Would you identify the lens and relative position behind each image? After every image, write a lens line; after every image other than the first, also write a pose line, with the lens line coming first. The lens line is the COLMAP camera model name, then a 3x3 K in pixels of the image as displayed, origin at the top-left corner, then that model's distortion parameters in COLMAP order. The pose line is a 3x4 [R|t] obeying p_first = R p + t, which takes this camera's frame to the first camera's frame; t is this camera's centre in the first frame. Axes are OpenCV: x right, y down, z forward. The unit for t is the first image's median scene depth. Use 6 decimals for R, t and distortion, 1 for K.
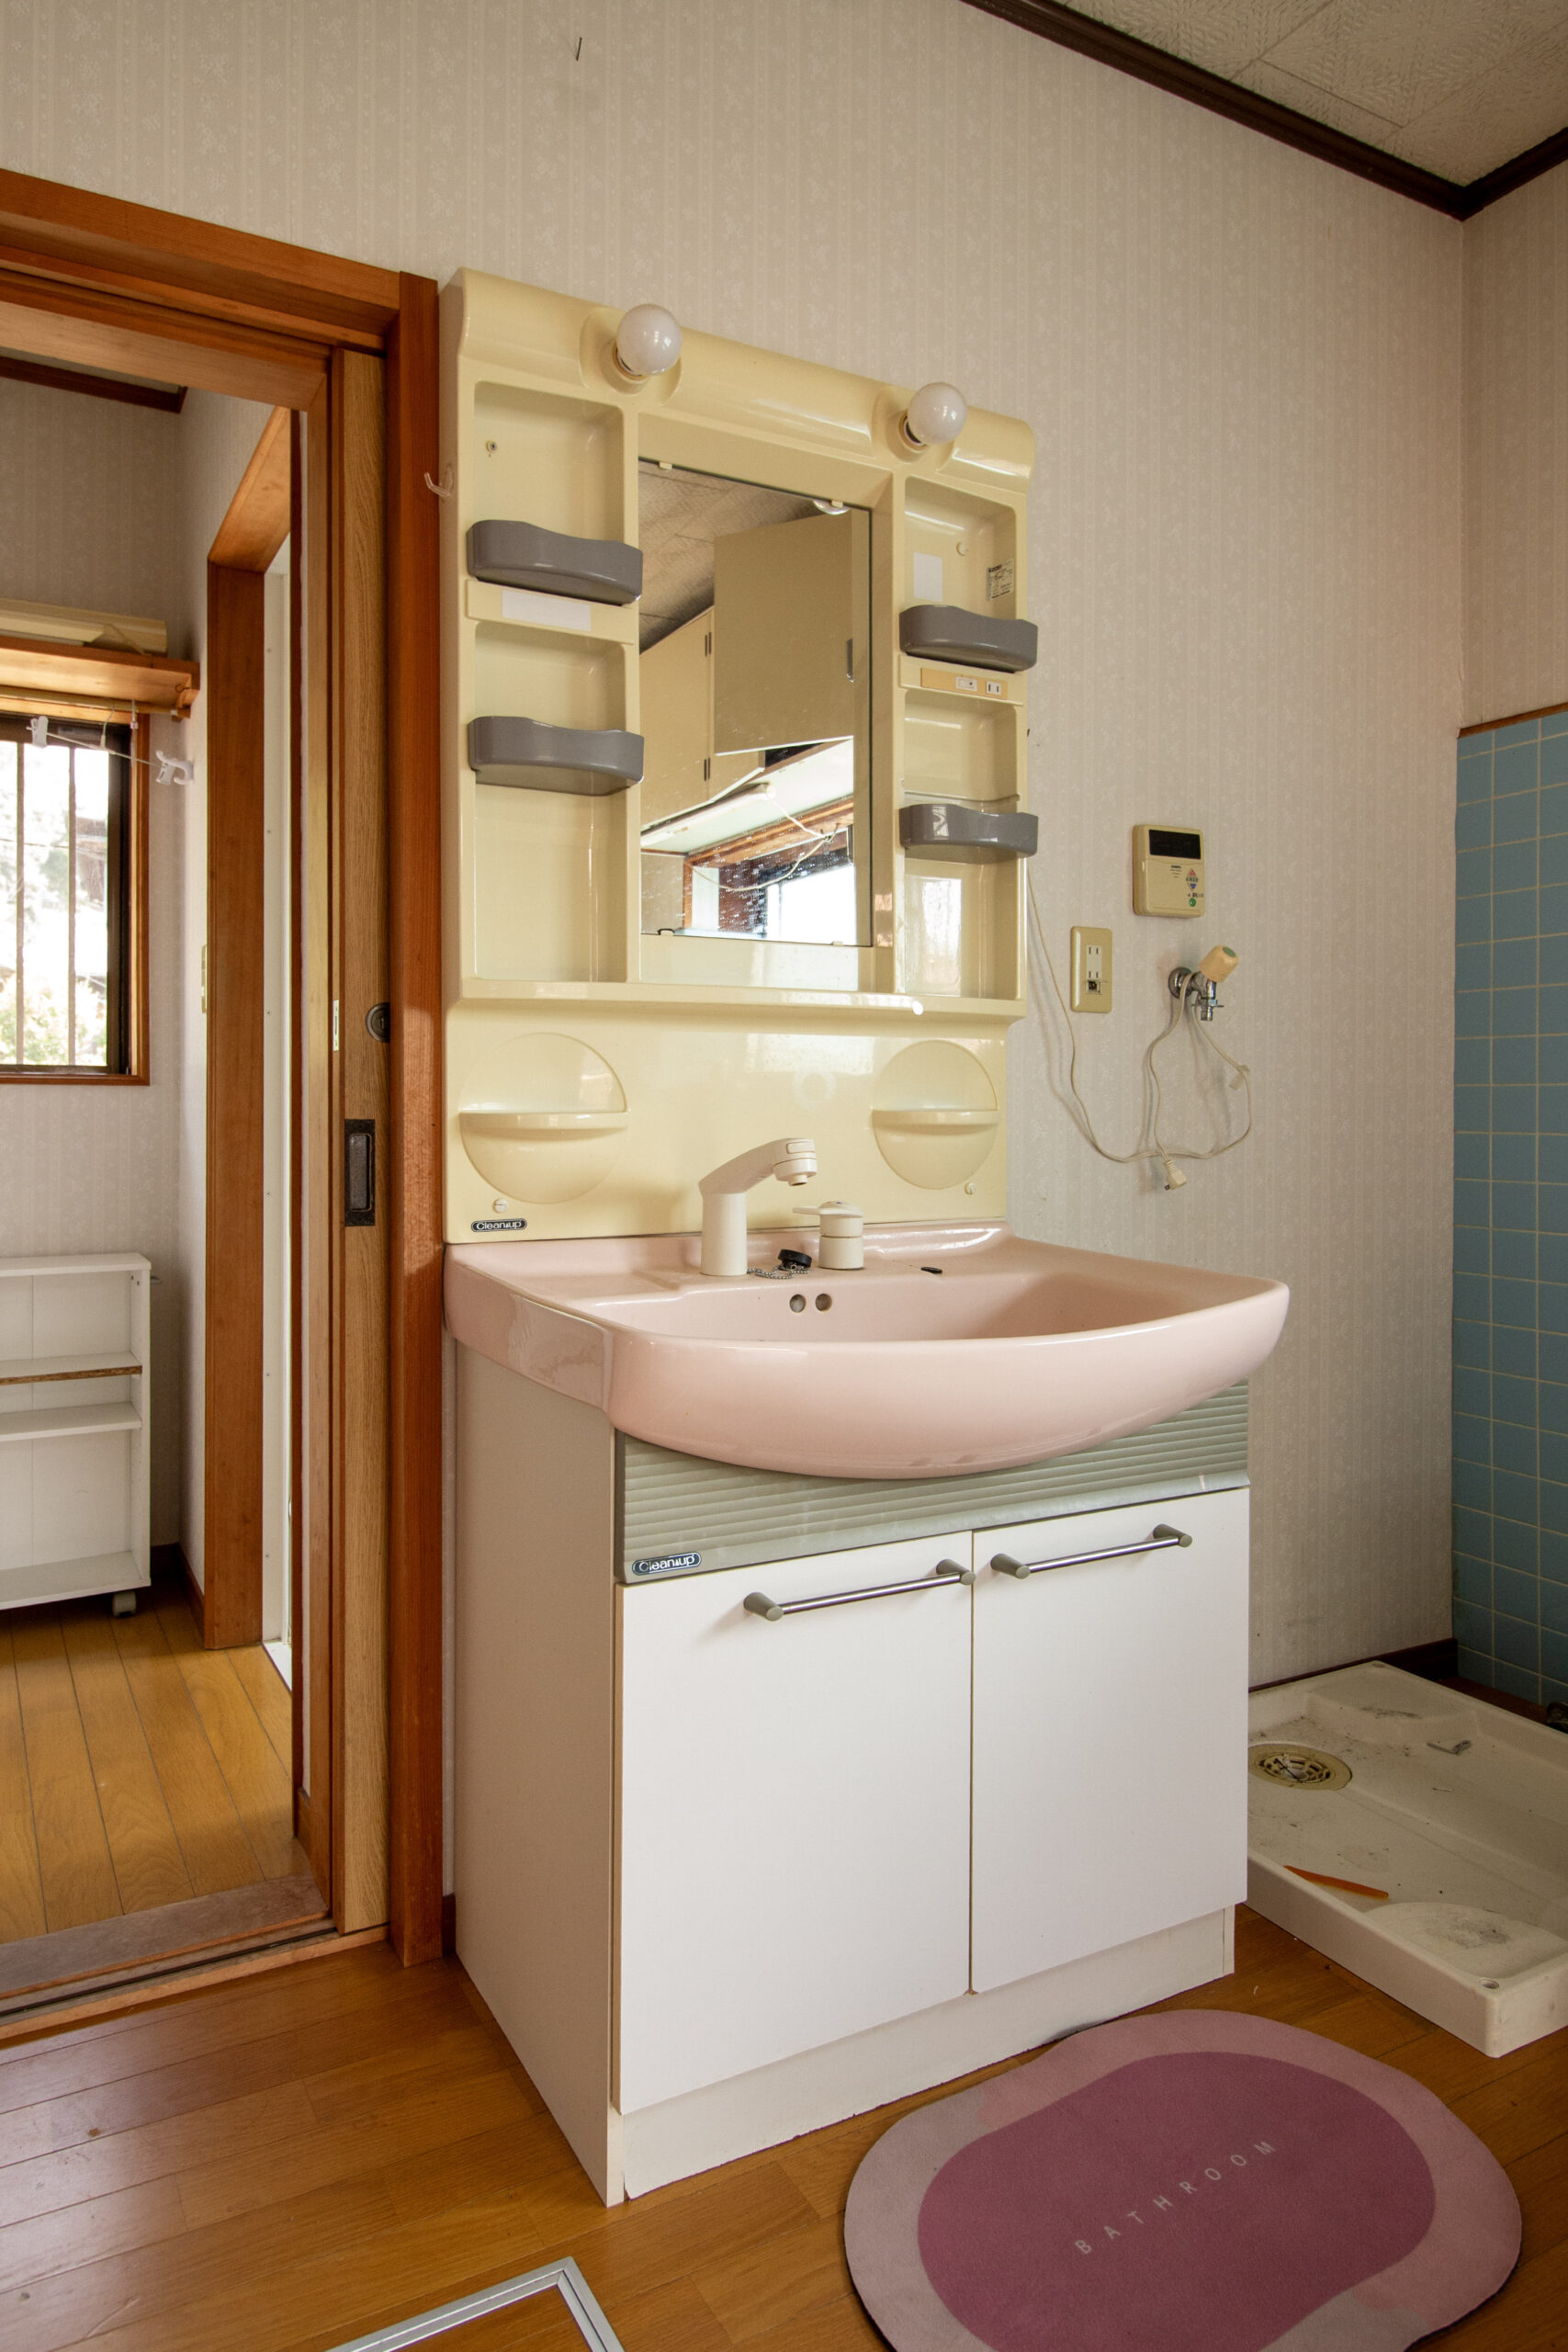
lens RADIAL K [[1389.3, 0, 783.8], [0, 1389.3, 1122.9], [0, 0, 1]] dist [0.000386, -0.000495]
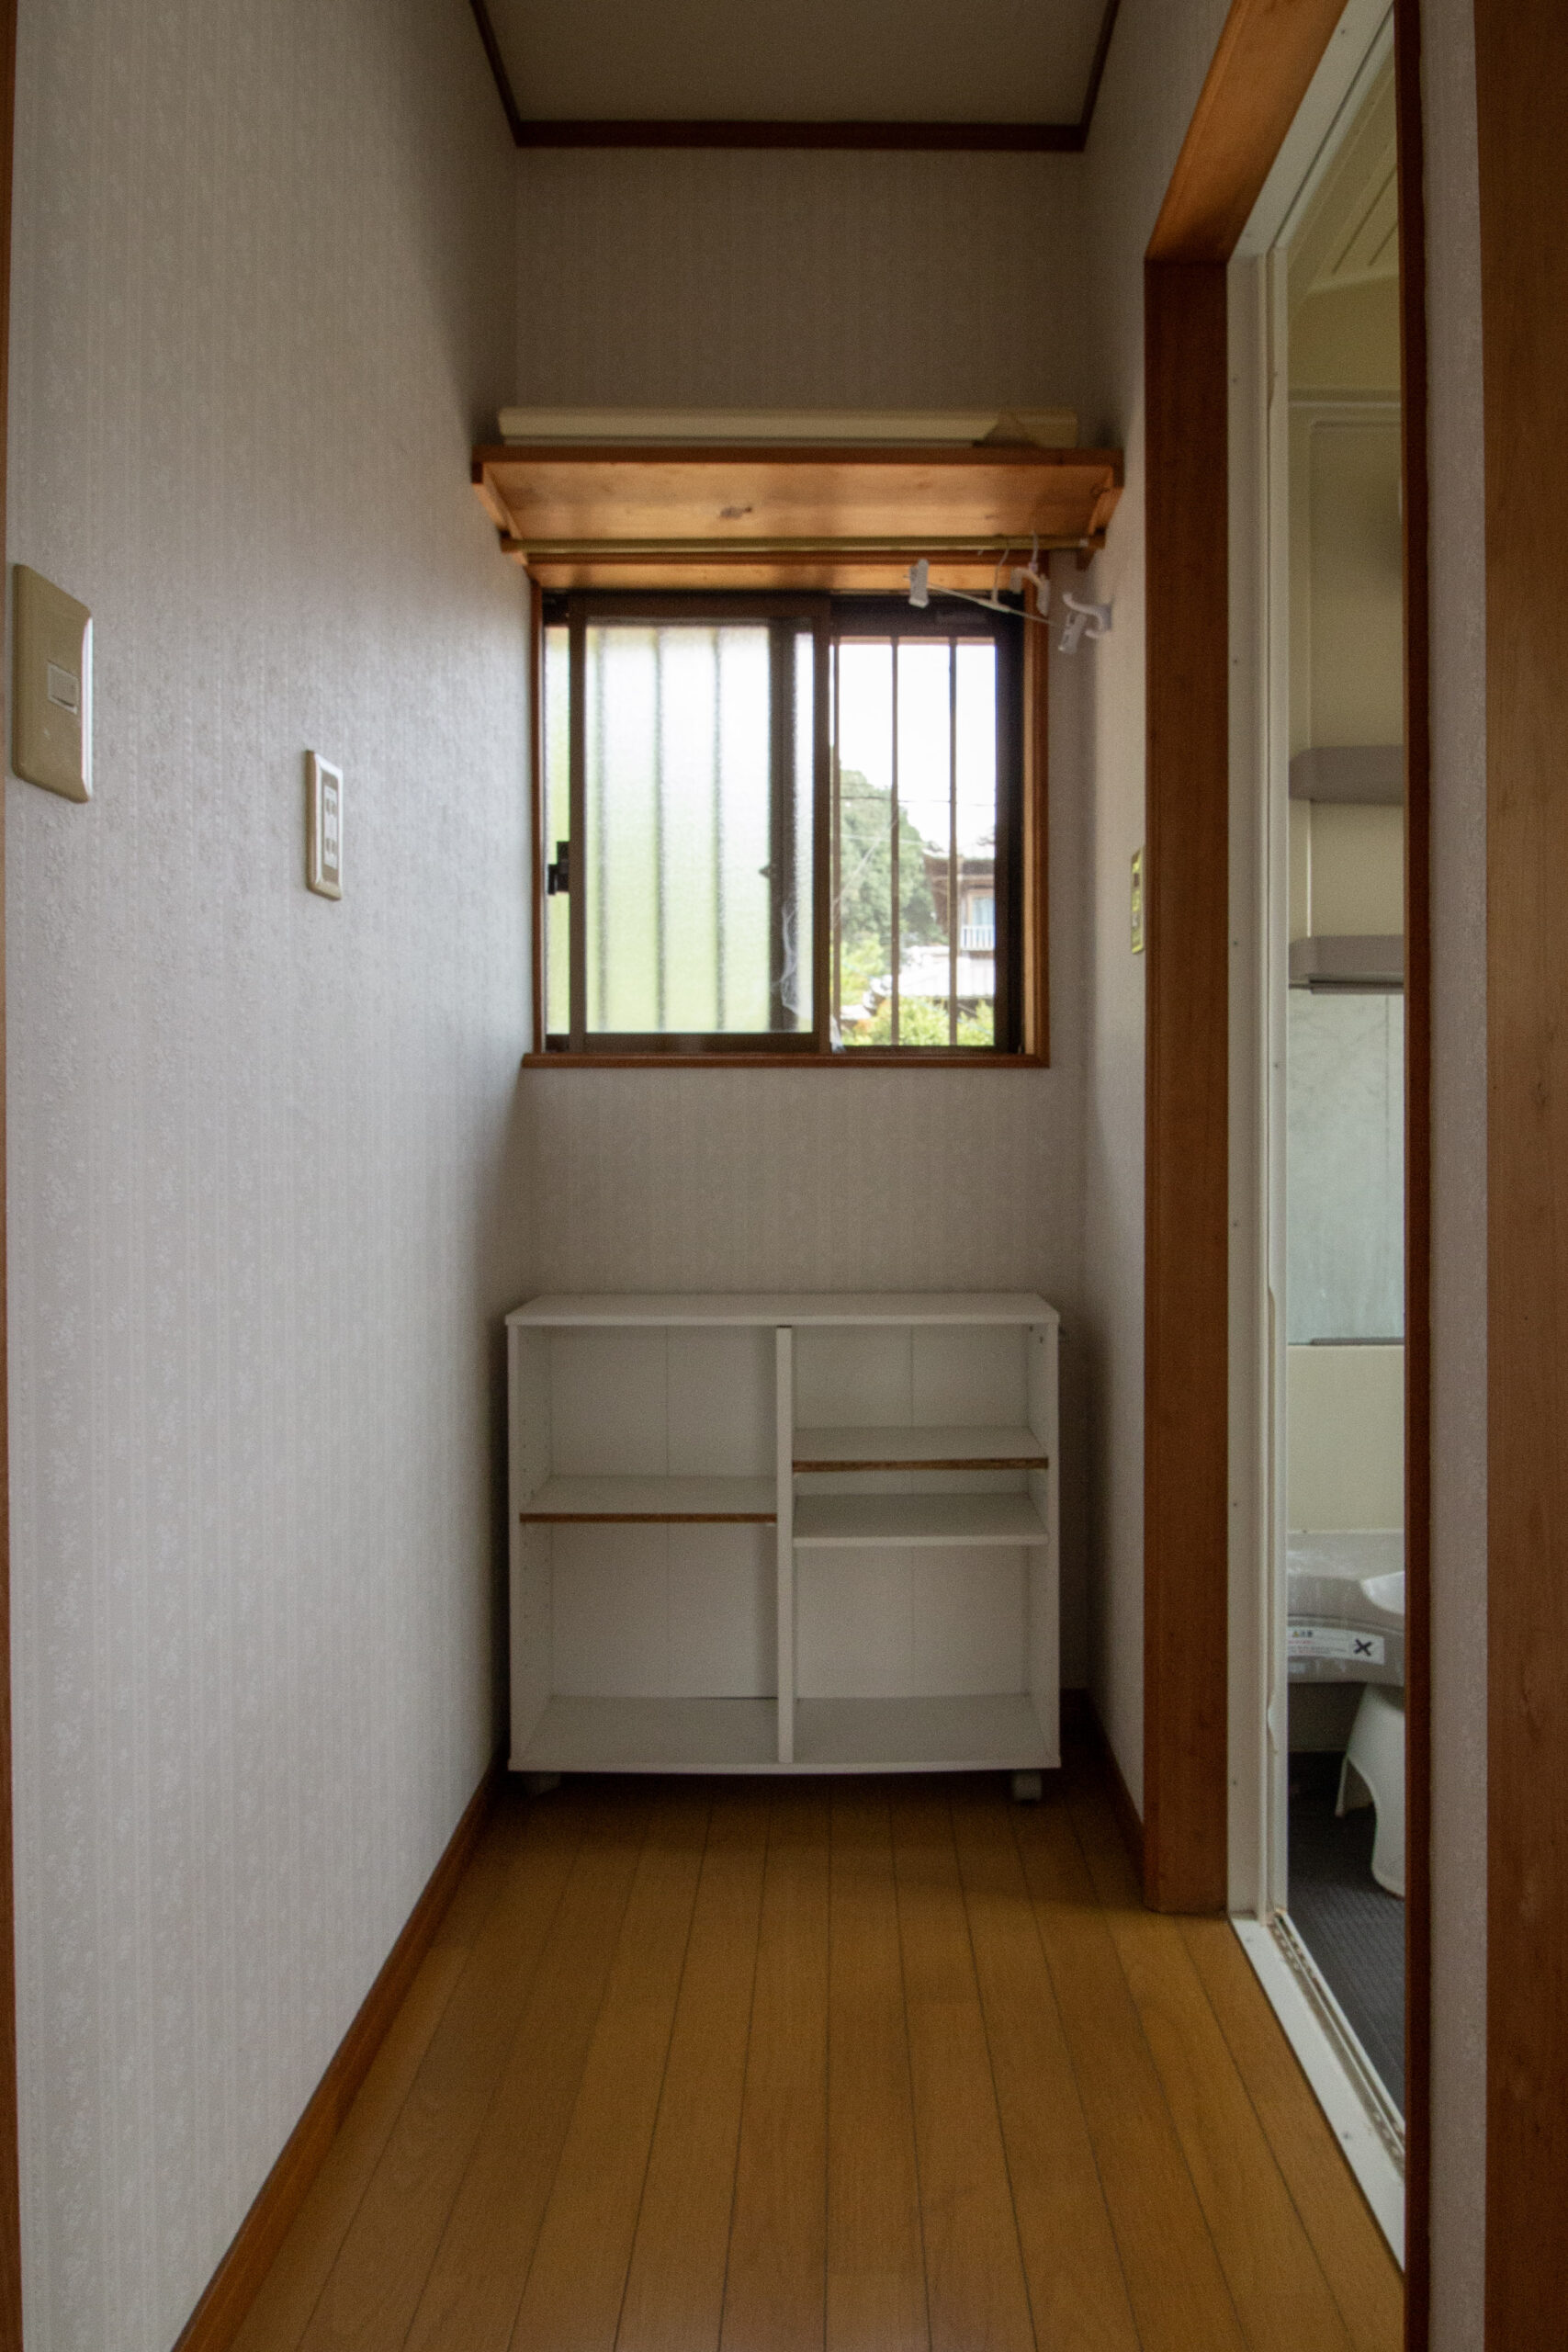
lens RADIAL K [[1087.8, 0, 854.4], [0, 1087.8, 1134.1], [0, 0, 1]] dist [-0.000060, -0.000004]
pose [[0.861290, -0.004083, -0.508098, -0.264520], [0.003799, 0.999992, -0.001596, 0.009193], [0.508100, -0.000555, 0.861298, 0.470773]]
